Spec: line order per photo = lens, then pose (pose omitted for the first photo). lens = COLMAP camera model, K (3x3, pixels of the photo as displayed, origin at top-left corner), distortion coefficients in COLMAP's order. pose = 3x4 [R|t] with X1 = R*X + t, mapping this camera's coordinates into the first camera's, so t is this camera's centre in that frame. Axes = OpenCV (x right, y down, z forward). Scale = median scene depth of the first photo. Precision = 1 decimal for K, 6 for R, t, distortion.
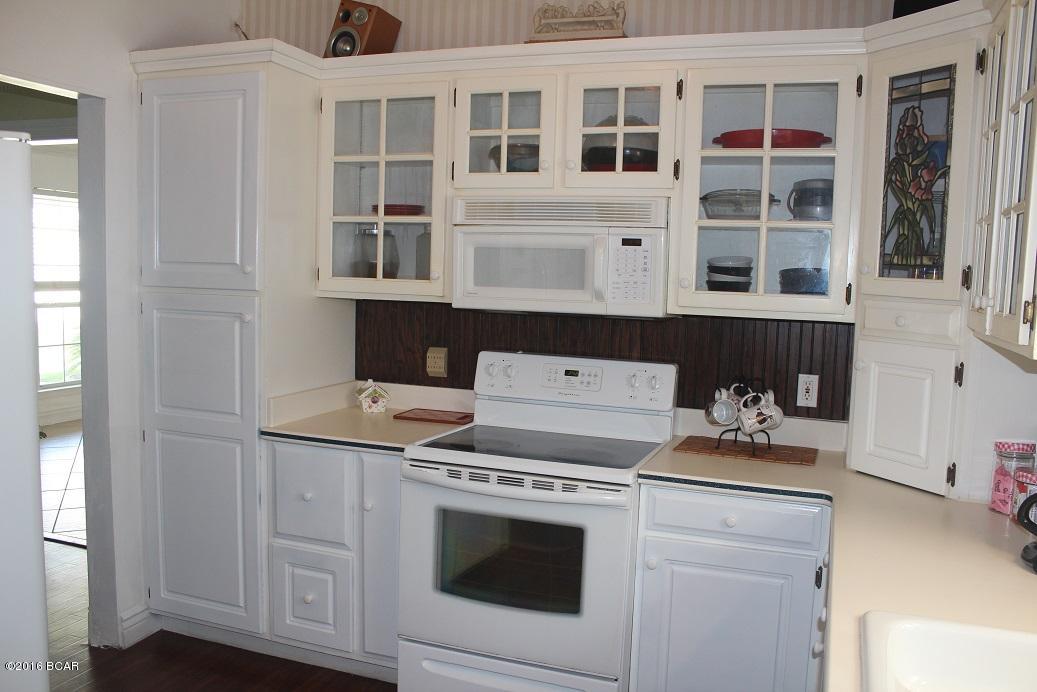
lens RADIAL K [[847.1, 0, 530.0], [0, 847.1, 348.4], [0, 0, 1]] dist [-0.167387, 0.130280]
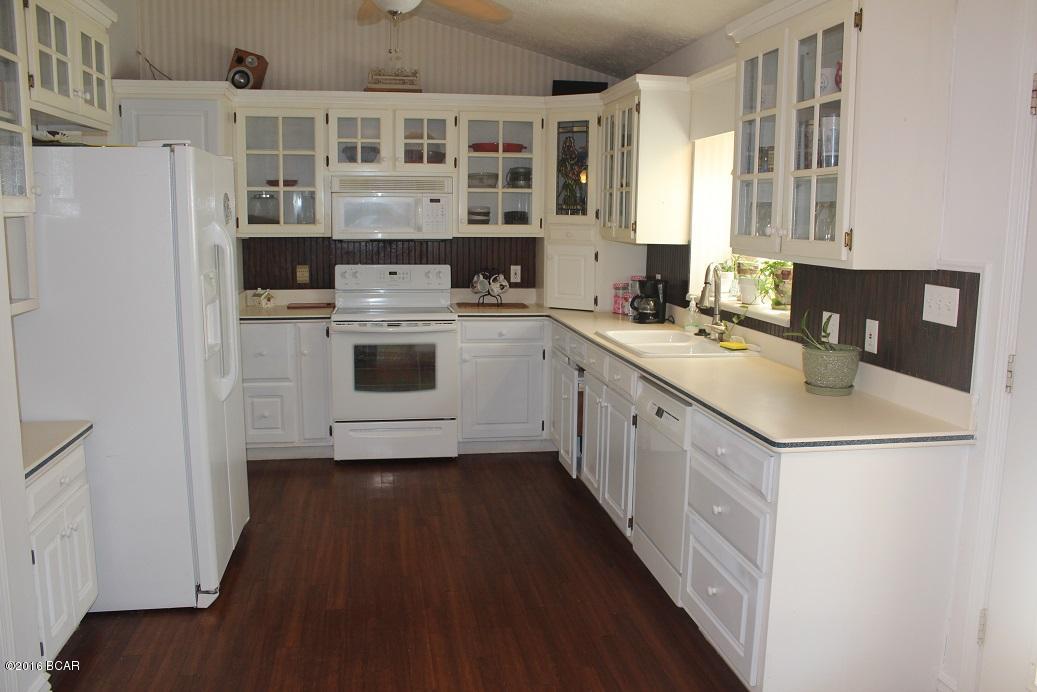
lens RADIAL K [[847.1, 0, 530.0], [0, 847.1, 348.4], [0, 0, 1]] dist [-0.167387, 0.130280]
pose [[0.869073, -0.099155, 0.484644, -0.650037], [0.063016, 0.993915, 0.090346, 0.049719], [-0.490653, -0.047977, 0.870033, -0.790586]]
